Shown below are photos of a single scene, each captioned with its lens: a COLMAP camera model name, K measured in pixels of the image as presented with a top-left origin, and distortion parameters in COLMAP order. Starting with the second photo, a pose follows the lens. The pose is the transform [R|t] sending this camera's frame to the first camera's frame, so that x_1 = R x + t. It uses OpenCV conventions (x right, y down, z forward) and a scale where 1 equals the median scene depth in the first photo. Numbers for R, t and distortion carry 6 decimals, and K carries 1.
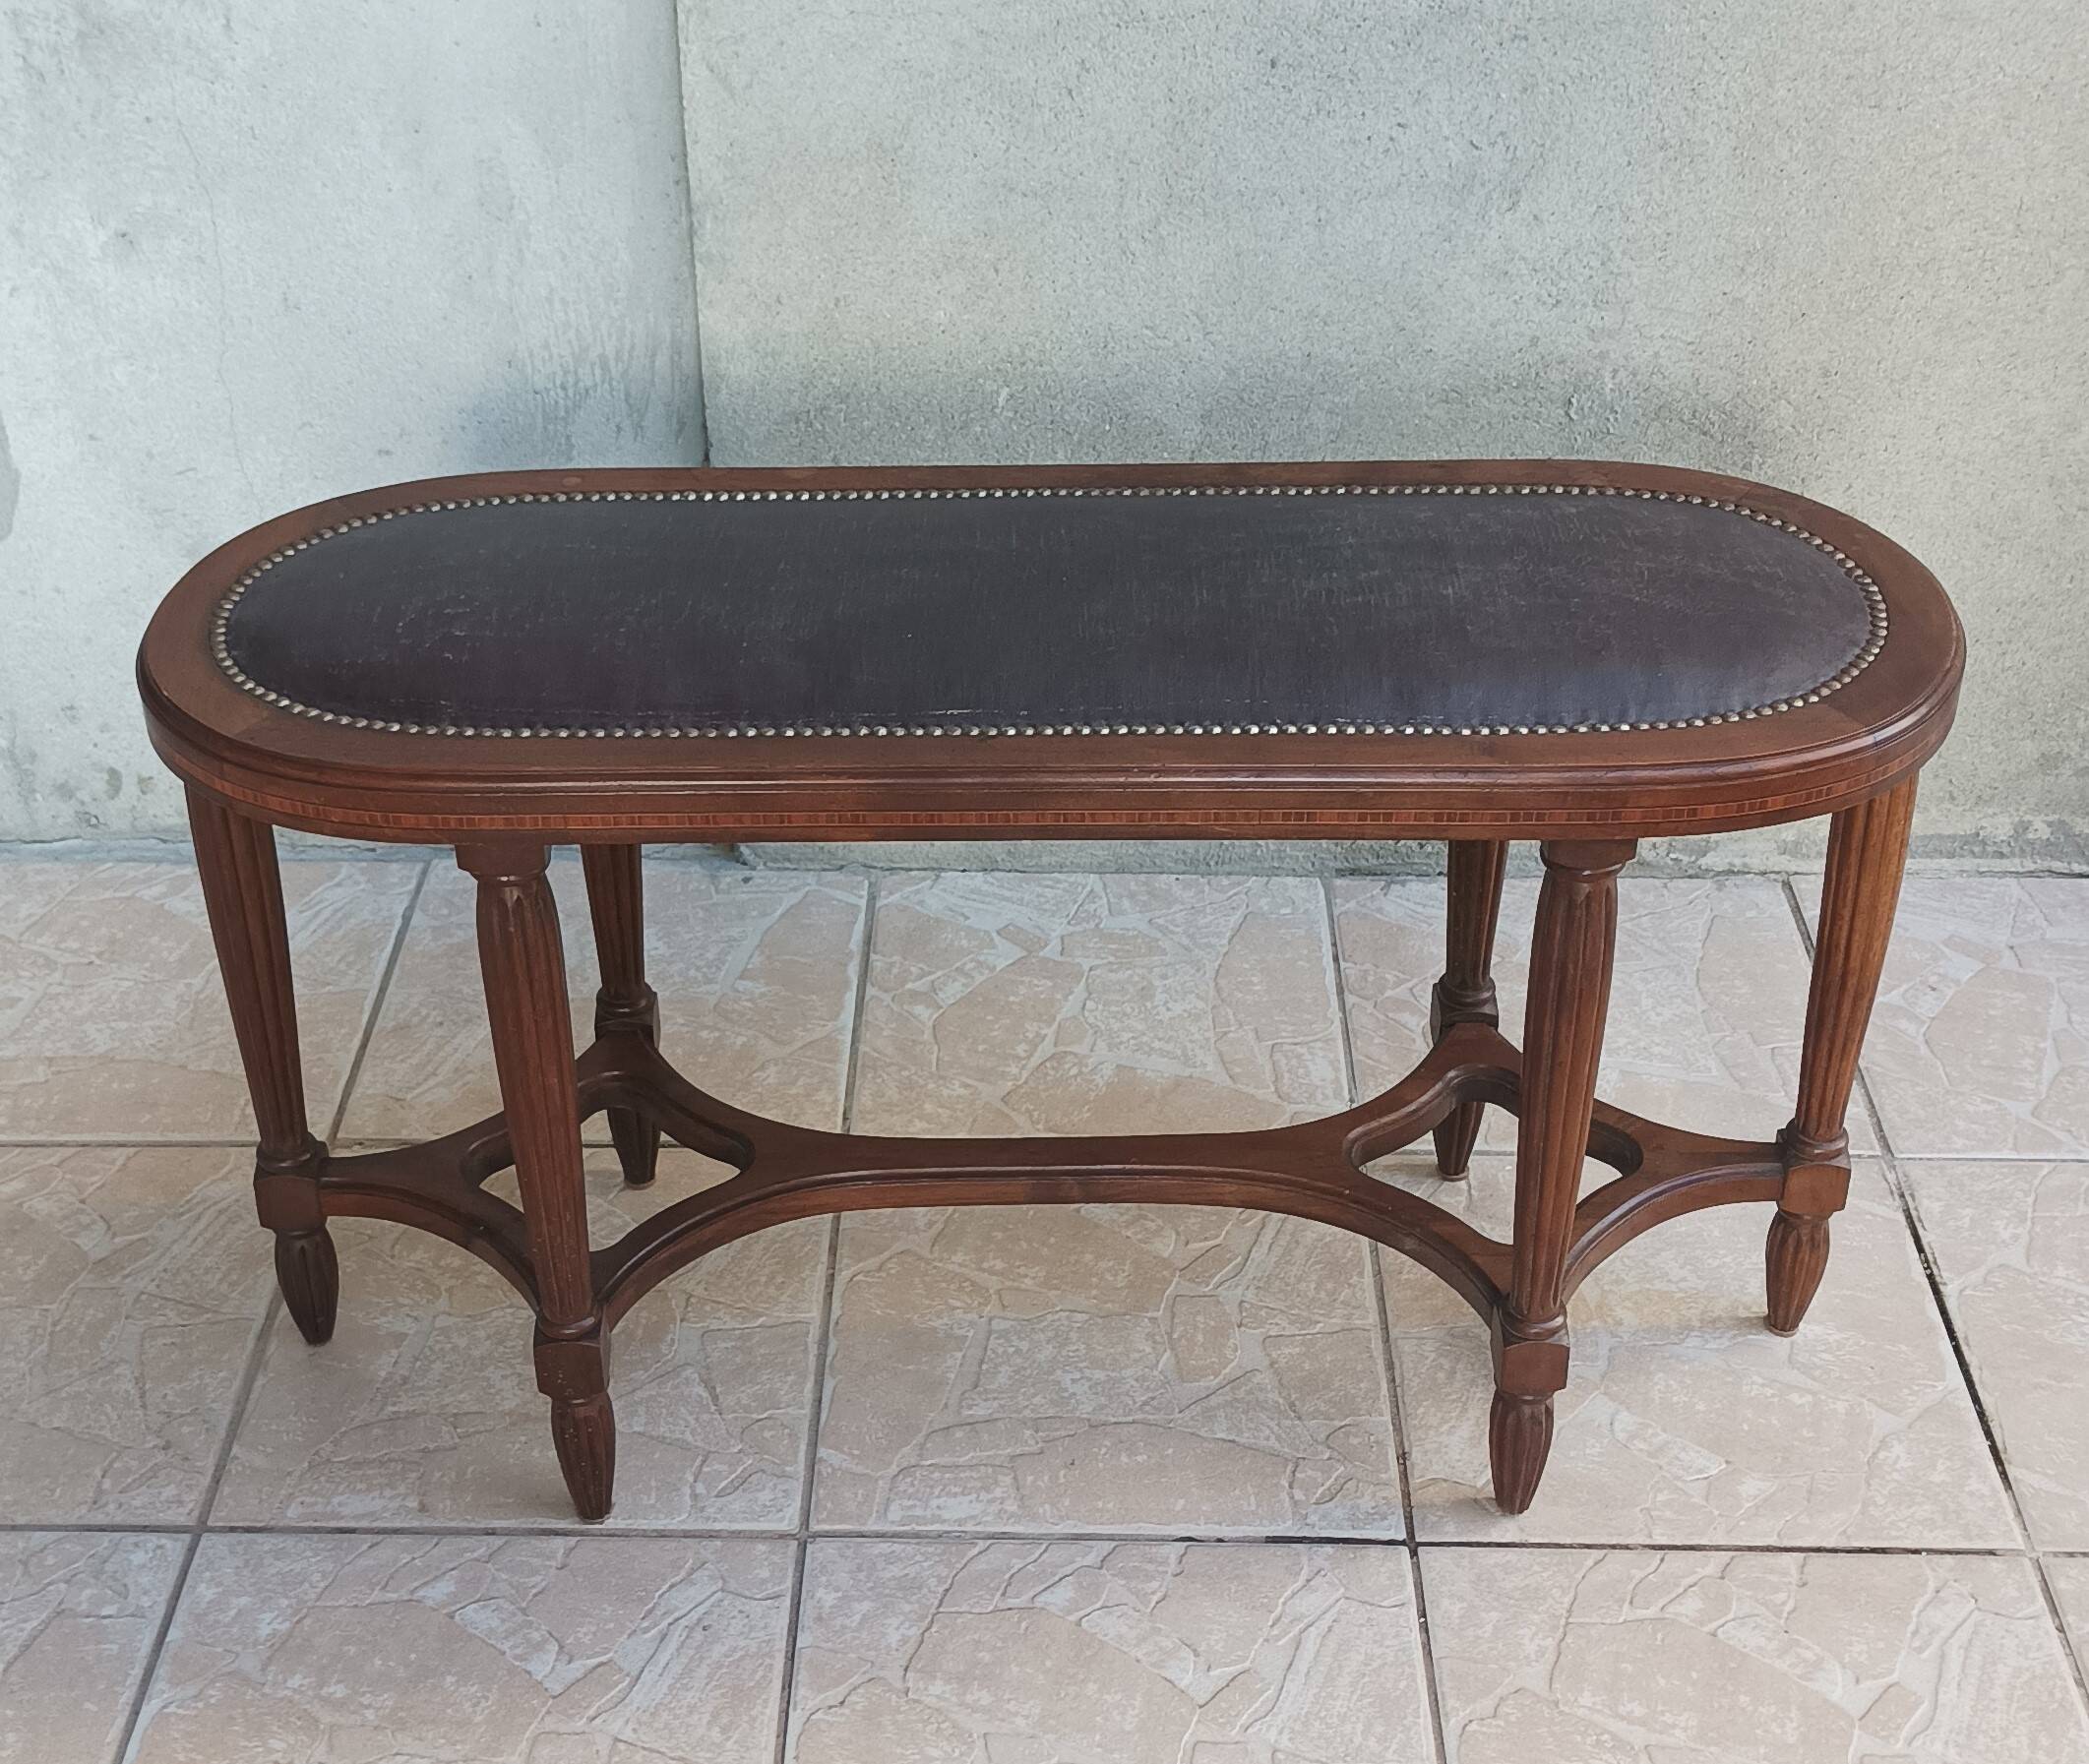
lens RADIAL K [[2933.0, 0, 977.5], [0, 2933.0, 794.8], [0, 0, 1]] dist [0.041472, 0.000000]
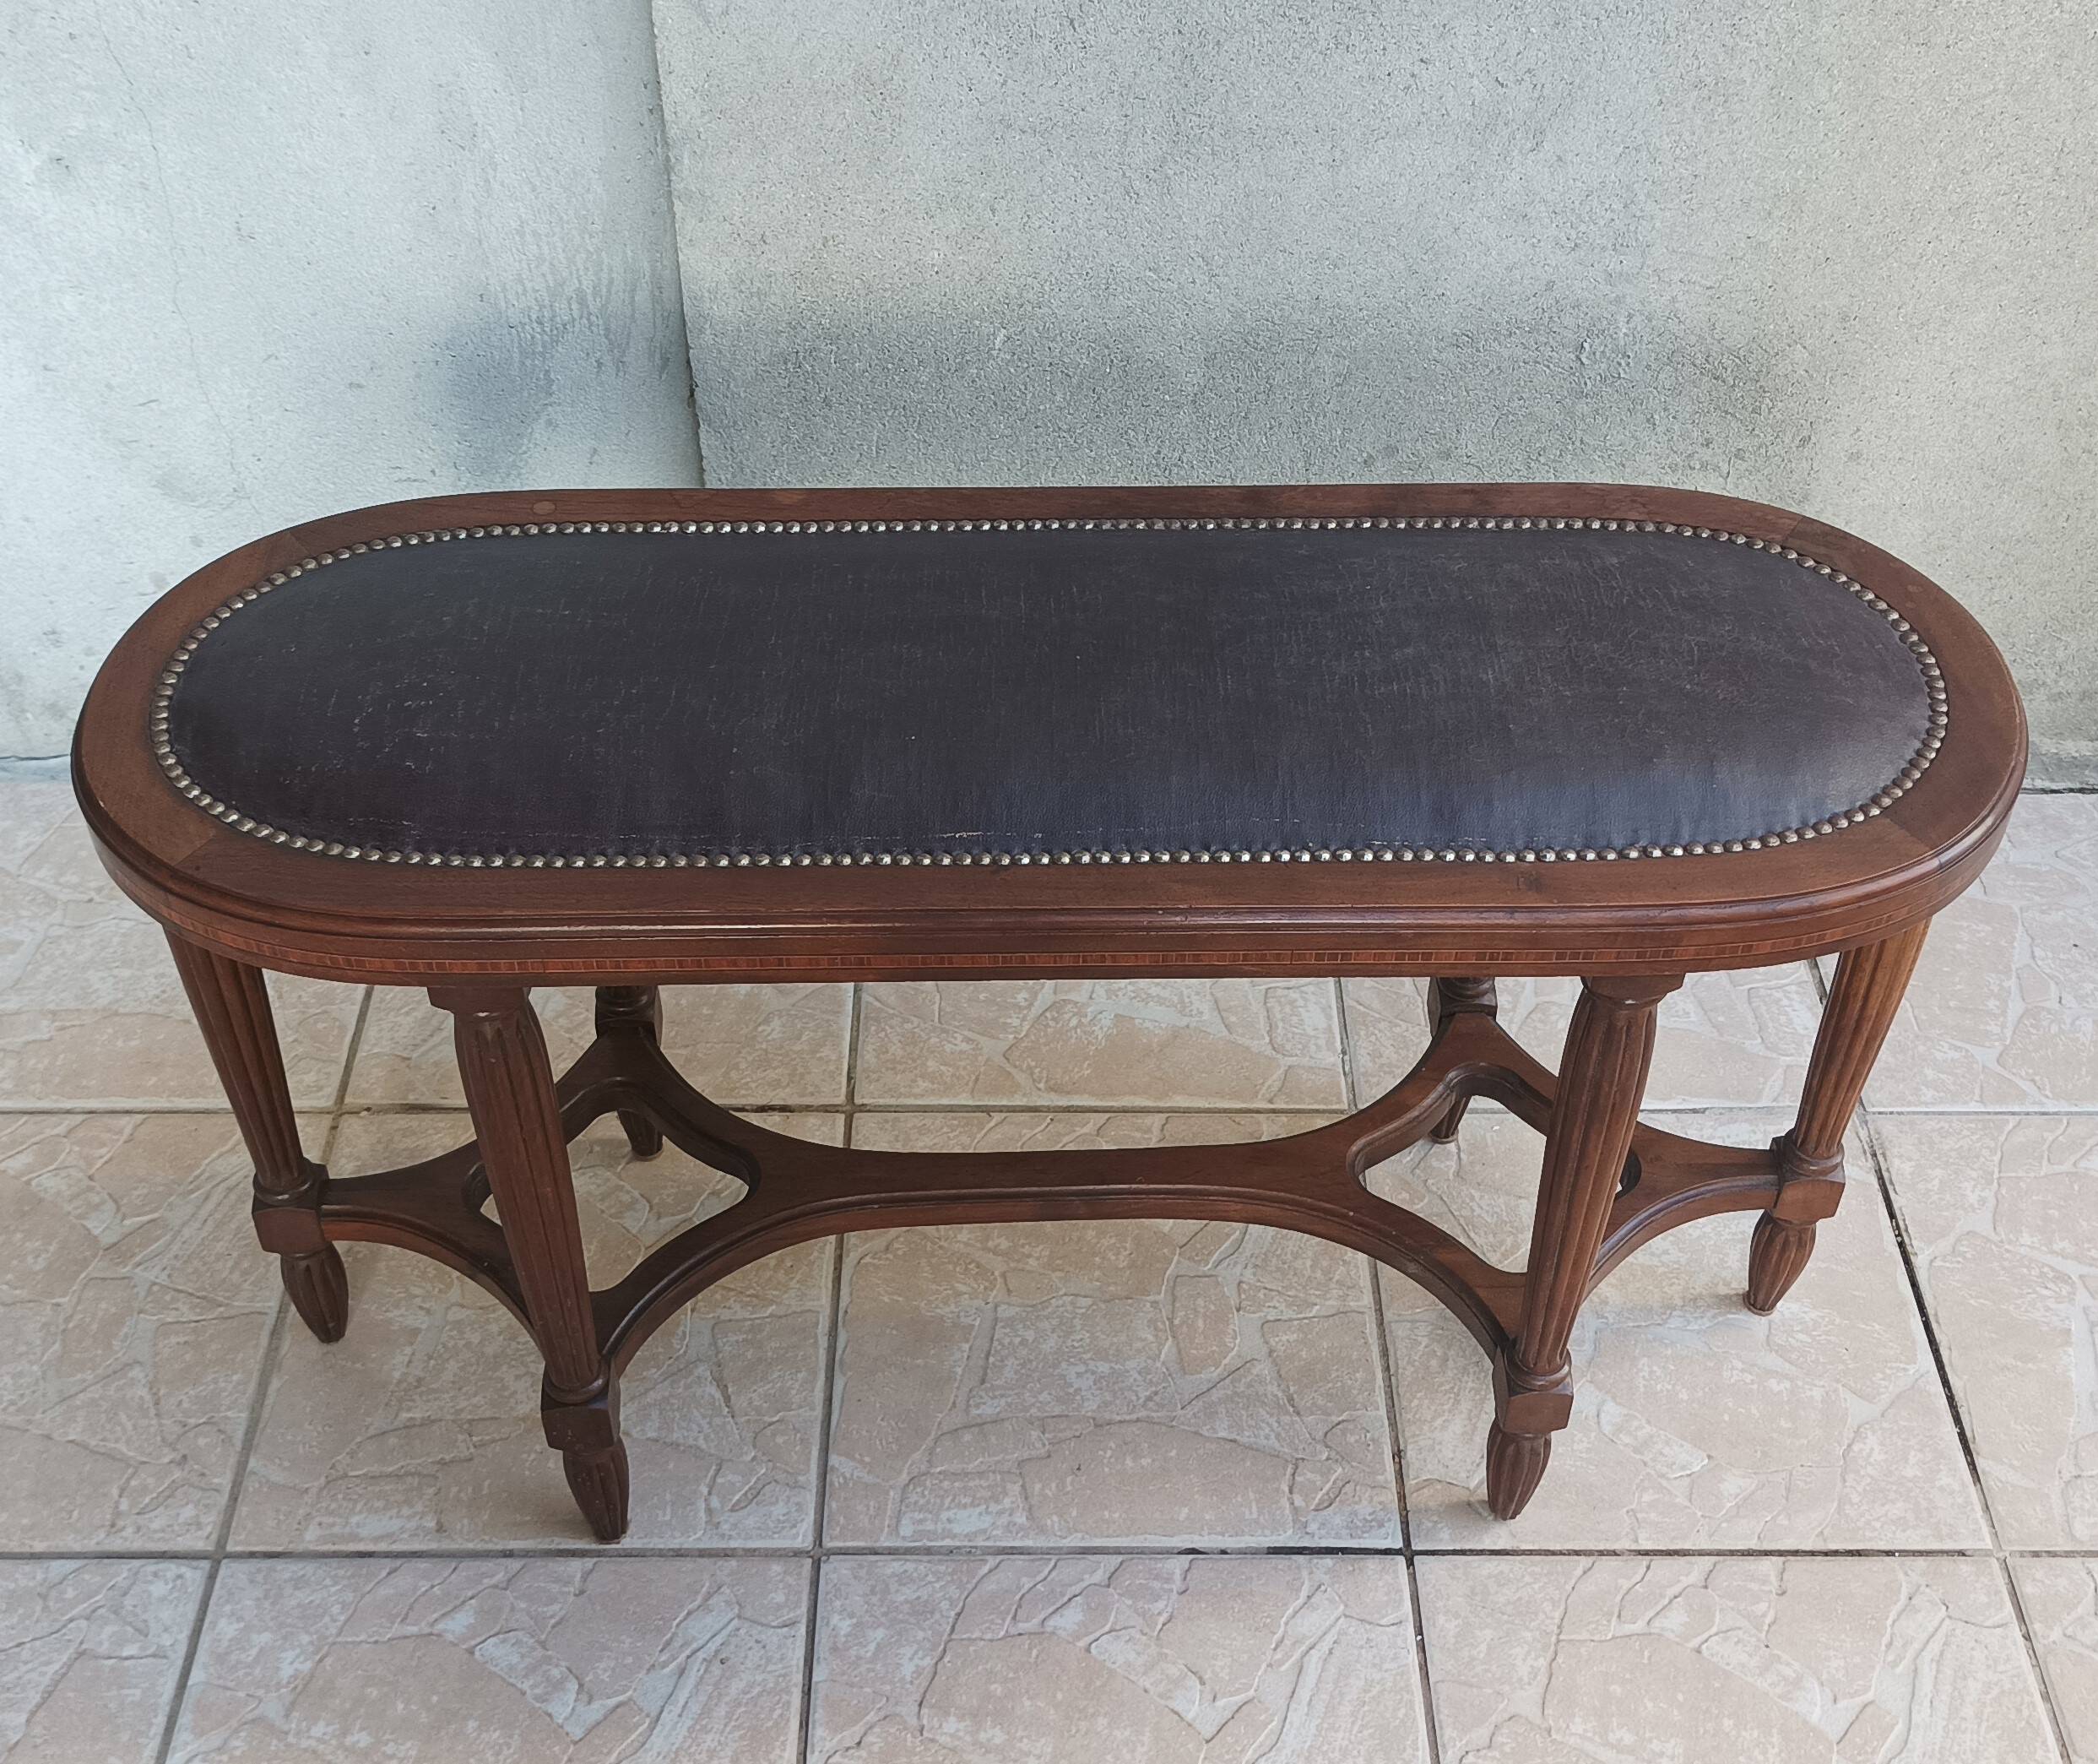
lens RADIAL K [[2508.5, 0, 1059.8], [0, 2508.5, 931.7], [0, 0, 1]] dist [0.029118, 0.000000]
pose [[0.999119, -0.008962, 0.041002, -0.007954], [0.000358, 0.978720, 0.205198, -0.126534], [-0.041969, -0.205002, 0.977861, 0.169442]]
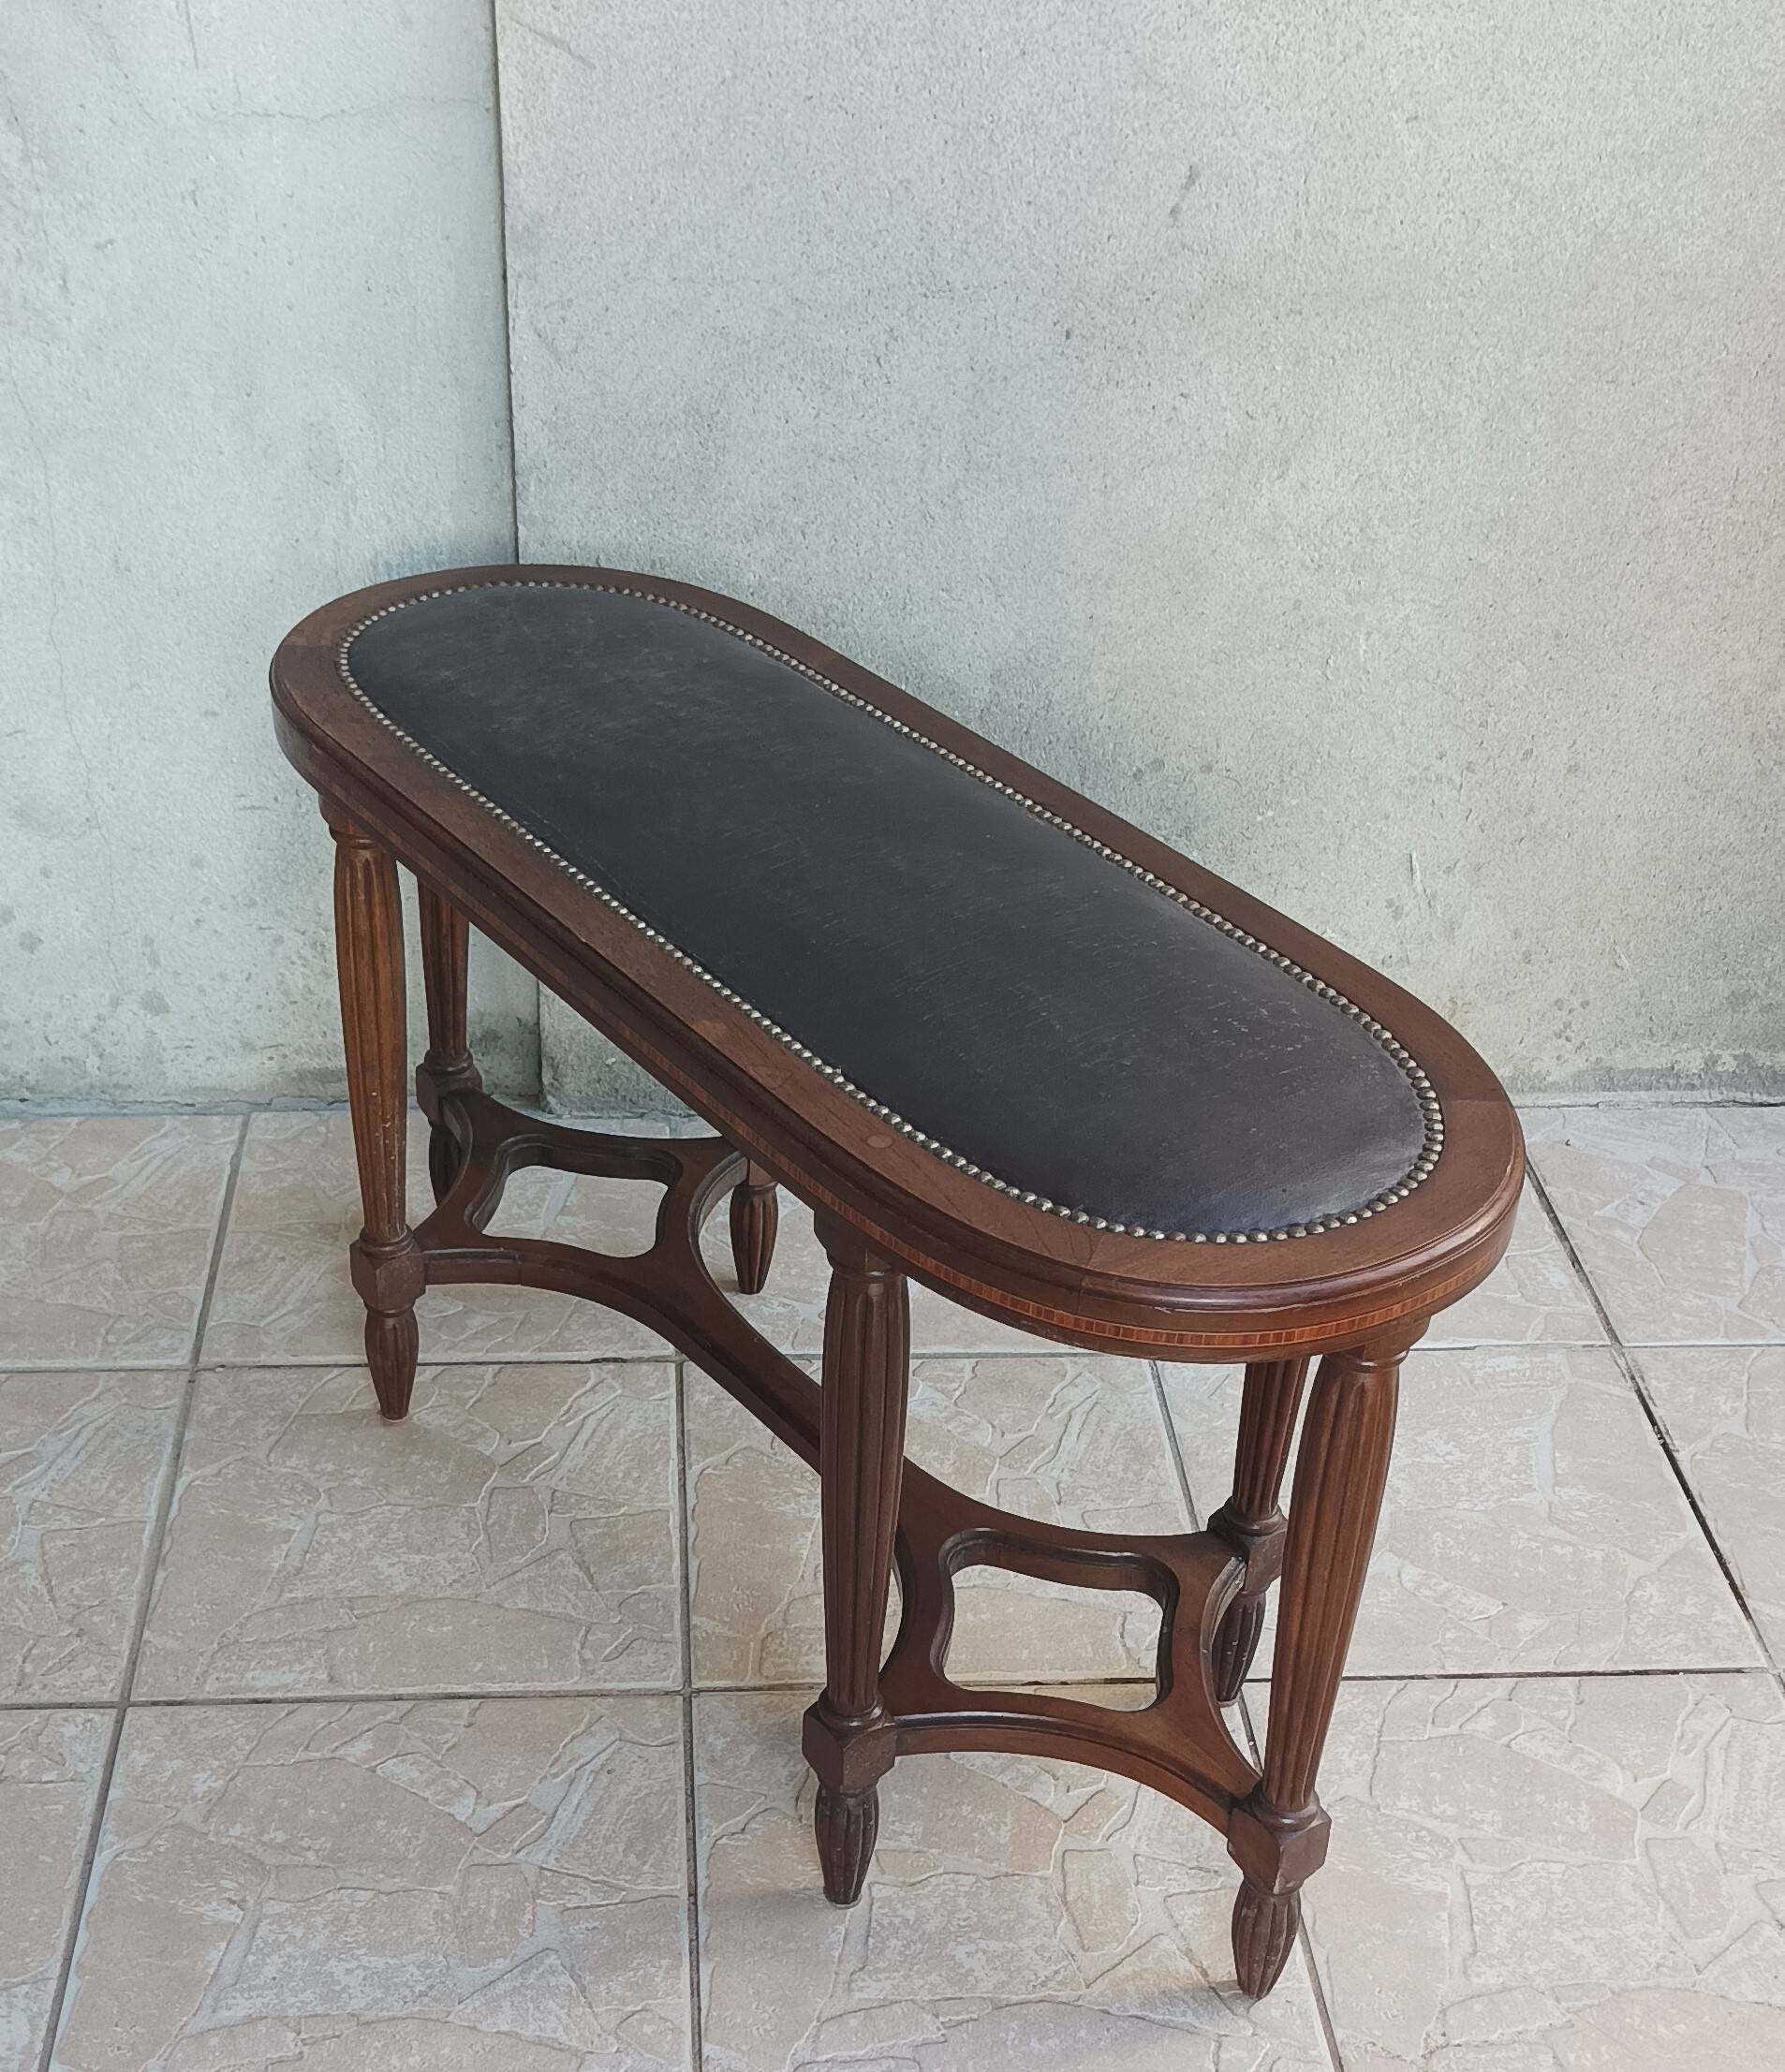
lens RADIAL K [[2779.5, 0, 811.6], [0, 2779.5, 1315.9], [0, 0, 1]] dist [0.039035, 0.000000]
pose [[0.995763, -0.020191, 0.089717, -0.093887], [0.014664, 0.997978, 0.061849, 0.044559], [-0.090785, -0.060271, 0.994045, -0.022176]]
